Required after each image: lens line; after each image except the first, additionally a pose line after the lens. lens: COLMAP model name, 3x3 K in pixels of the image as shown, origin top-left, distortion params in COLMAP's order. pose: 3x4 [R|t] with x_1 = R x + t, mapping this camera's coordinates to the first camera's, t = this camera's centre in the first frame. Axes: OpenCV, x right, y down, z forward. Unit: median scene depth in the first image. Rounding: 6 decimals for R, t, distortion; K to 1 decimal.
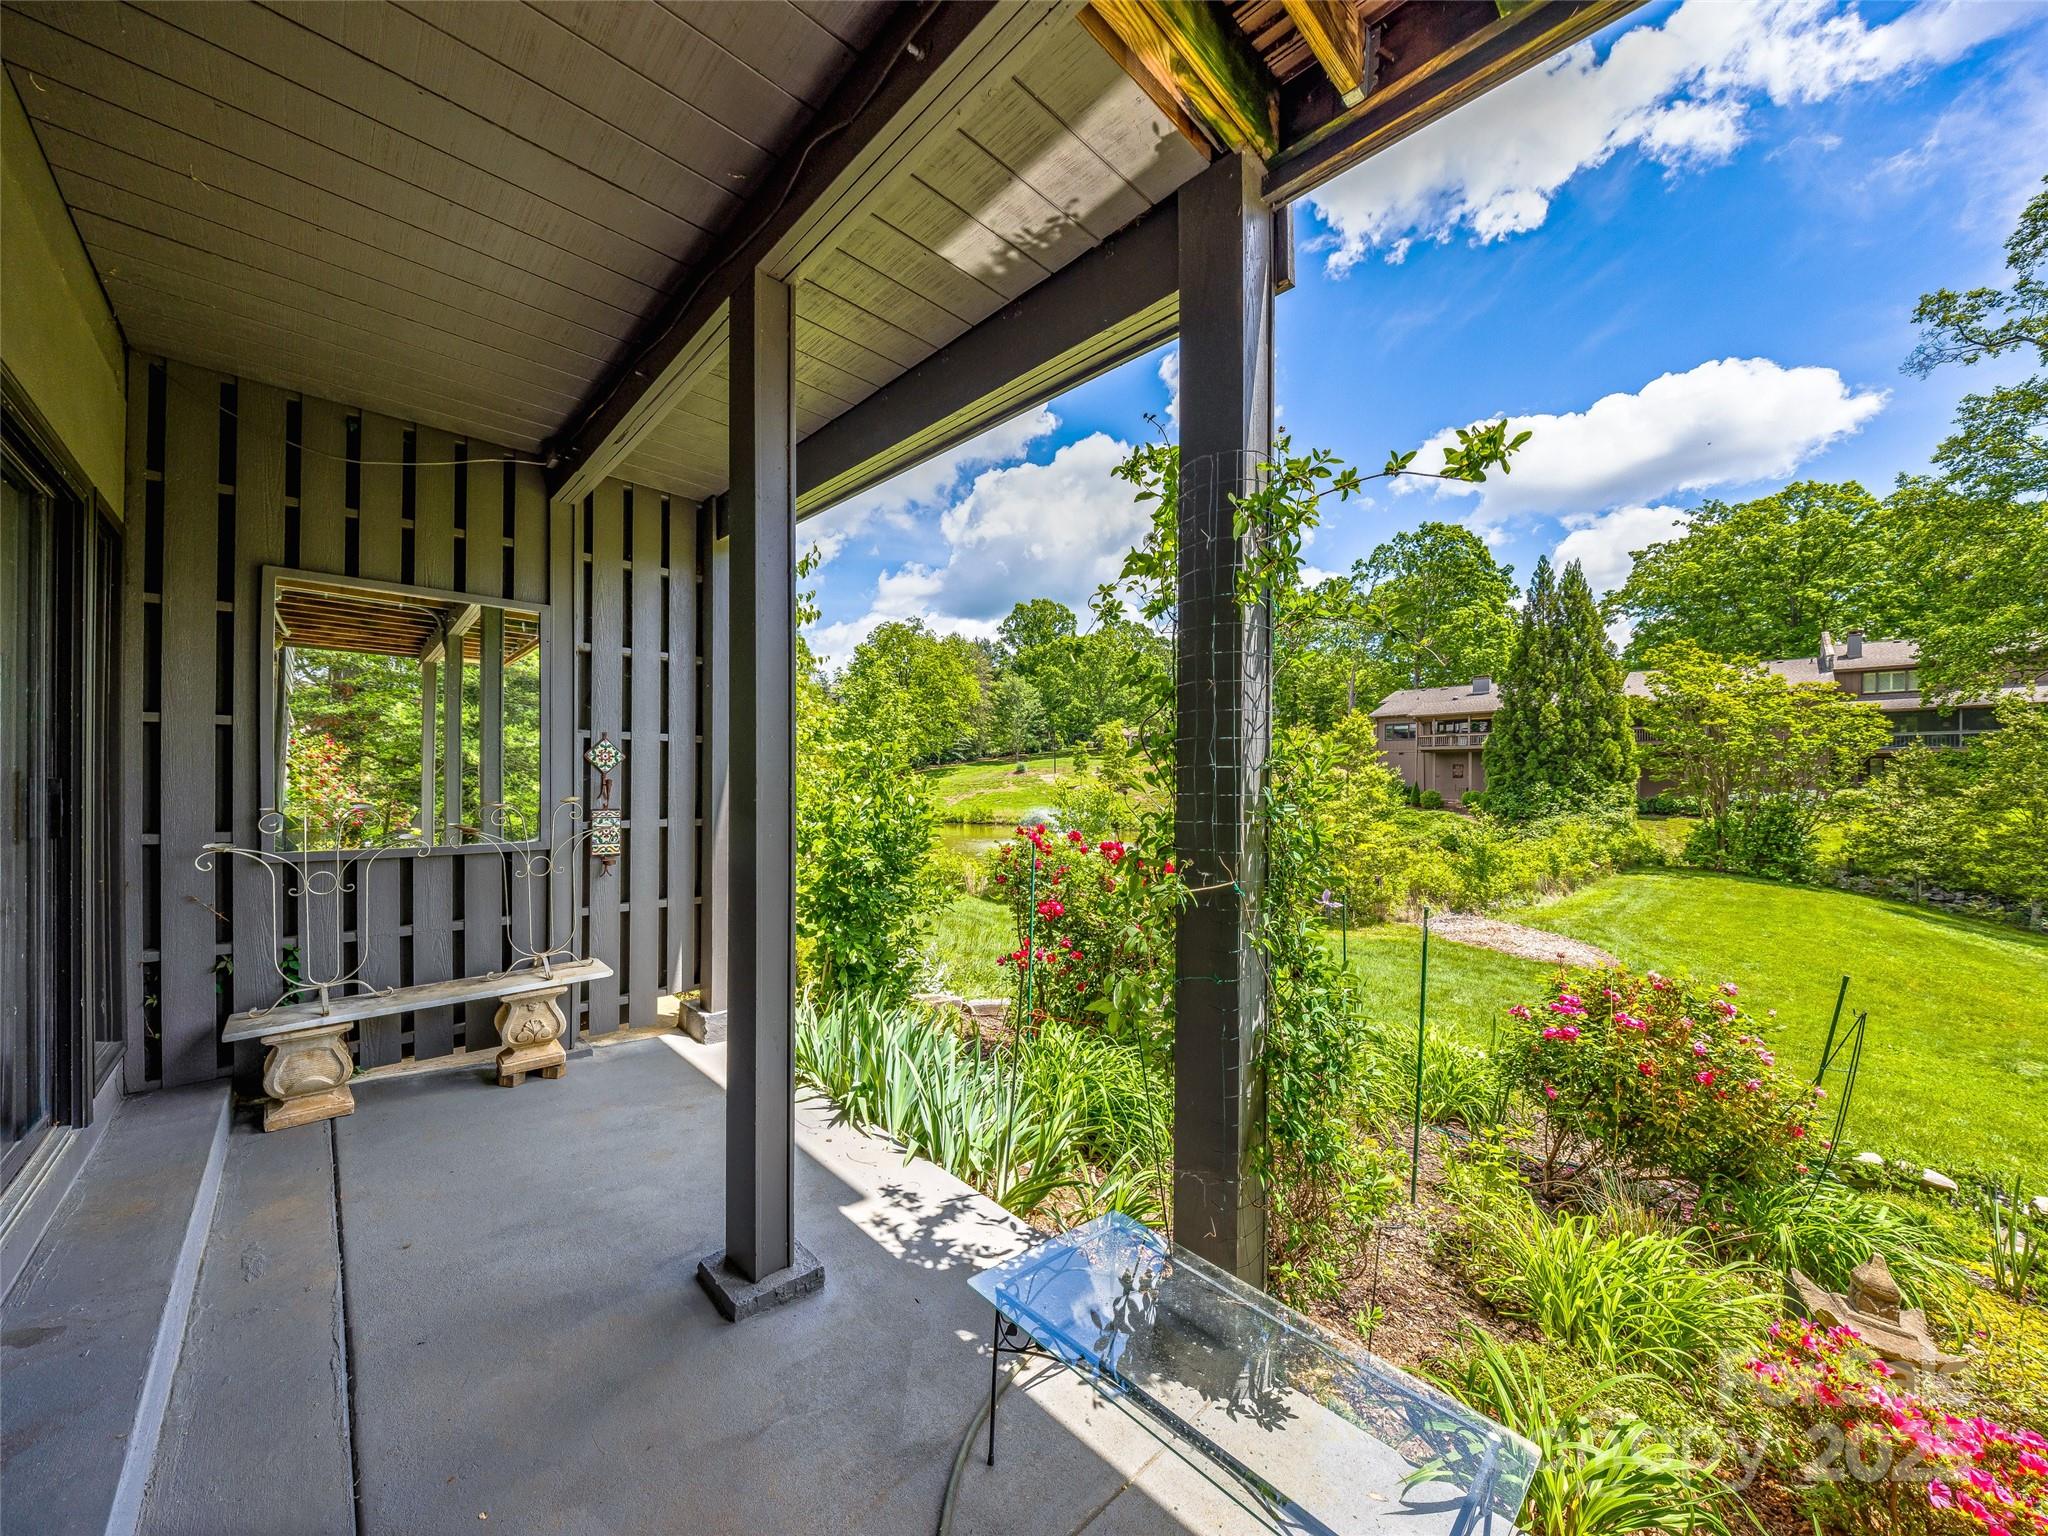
lens RADIAL K [[713.4, 0, 1018.3], [0, 713.4, 781.0], [0, 0, 1]] dist [-0.005927, 0.000078]
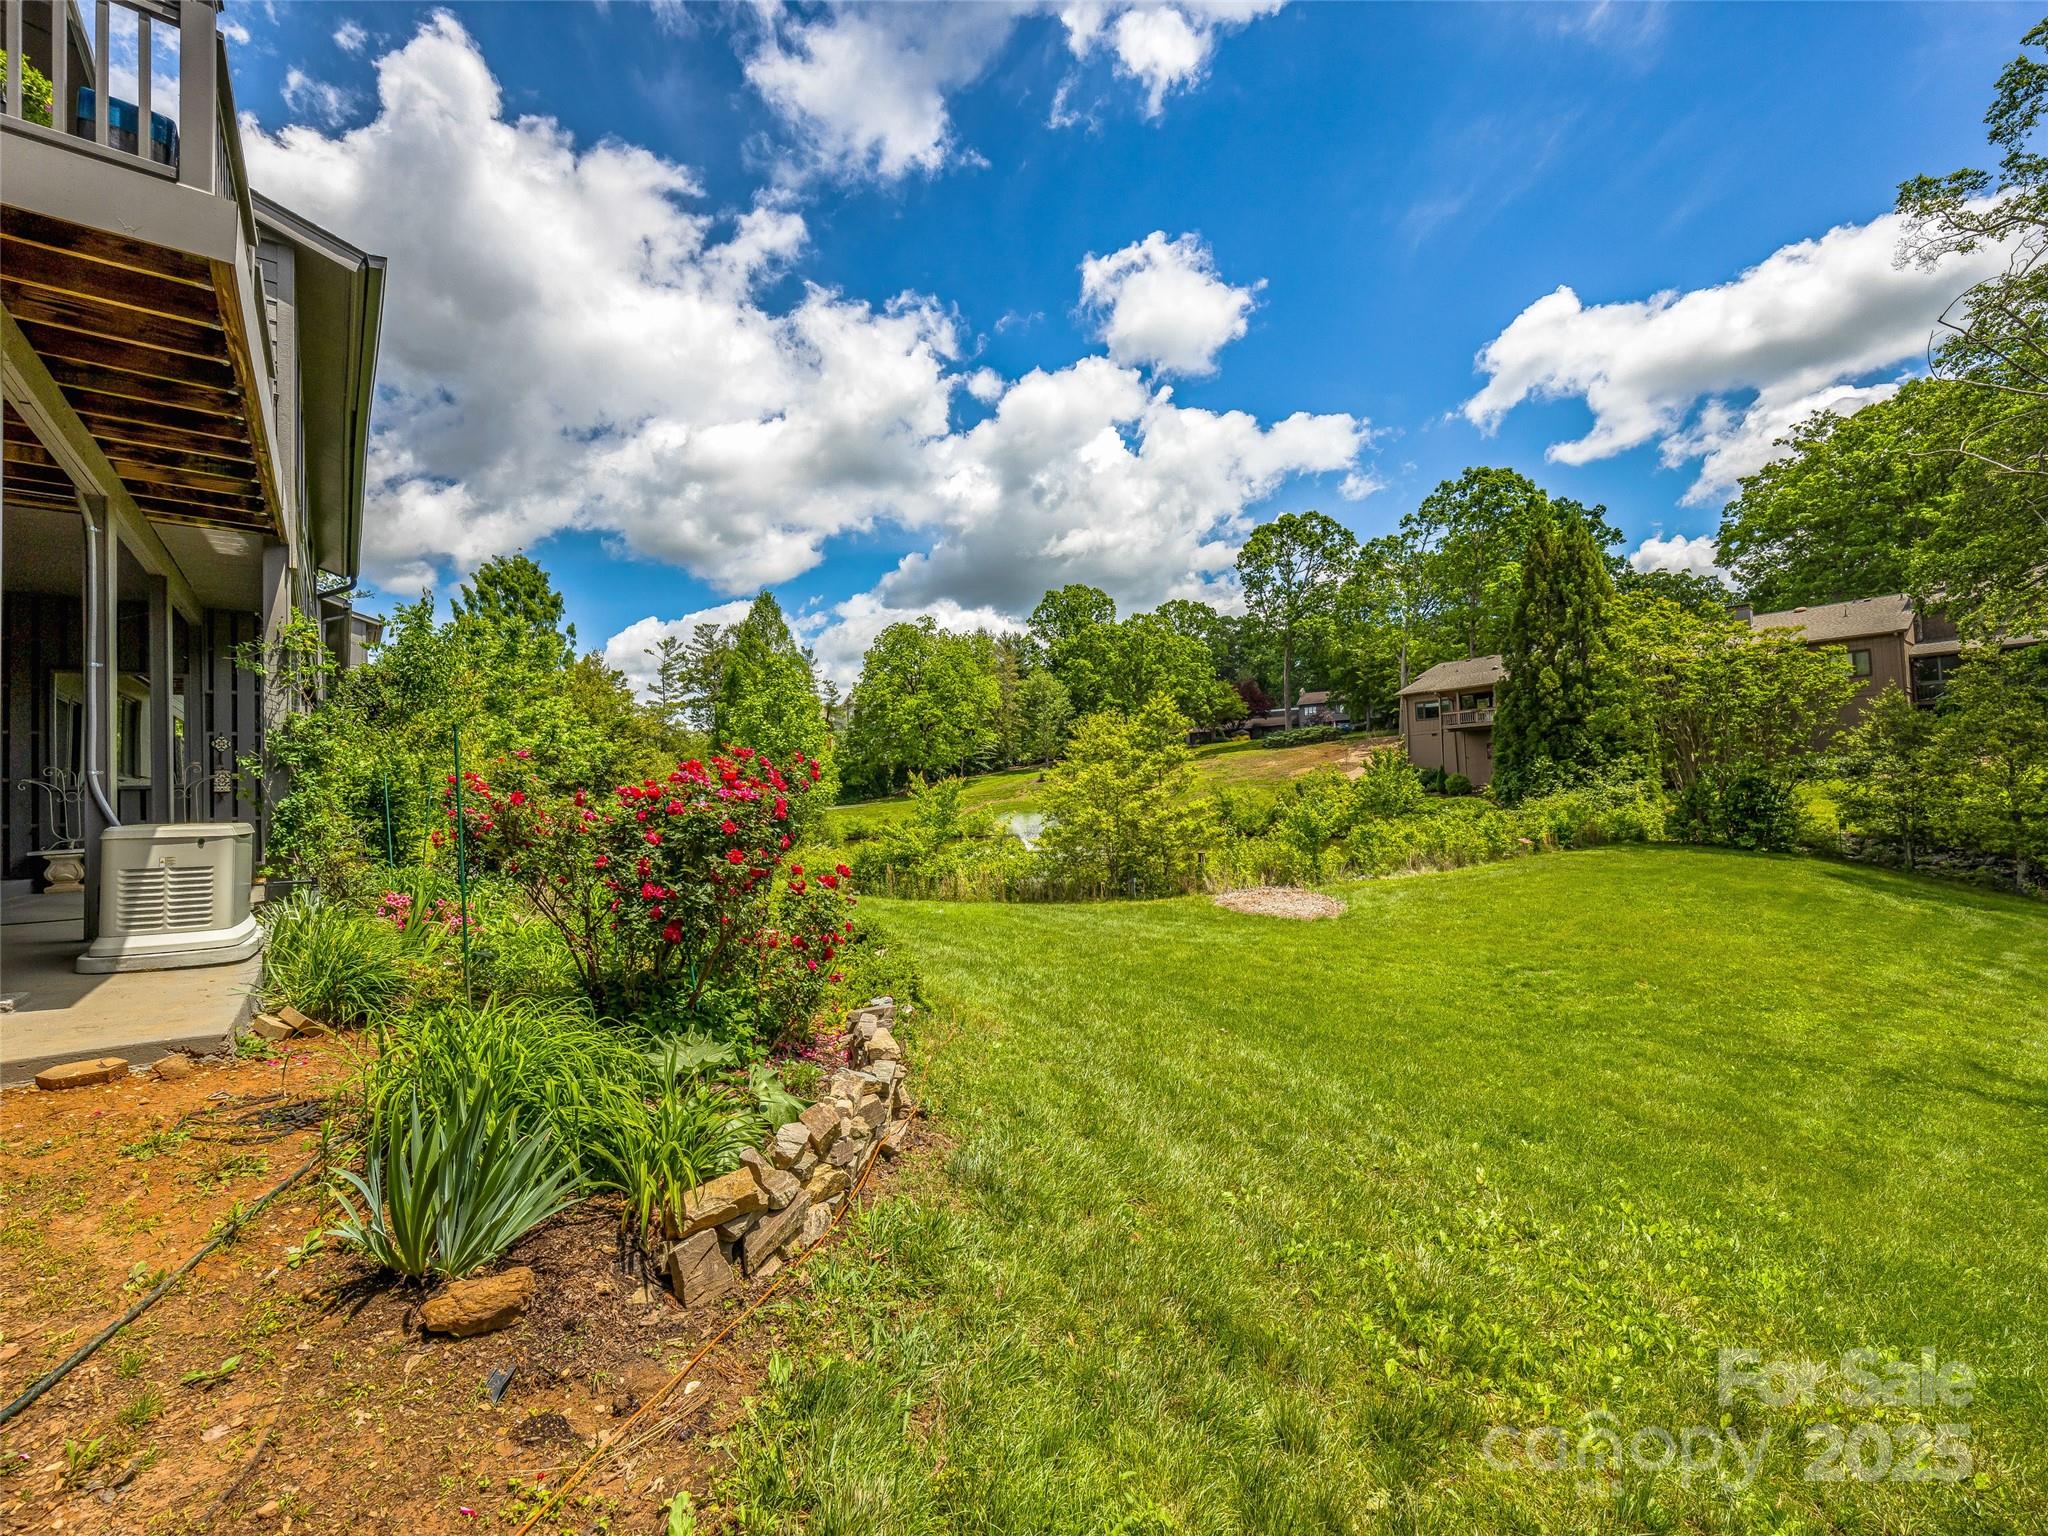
lens RADIAL K [[847.7, 0, 1024.0], [0, 847.7, 768.0], [0, 0, 1]] dist [-0.000658, 0.000054]
pose [[0.992210, -0.050466, -0.113895, 0.200188], [0.046454, 0.998212, -0.037617, 0.023549], [0.115590, 0.032033, 0.992780, -0.116236]]
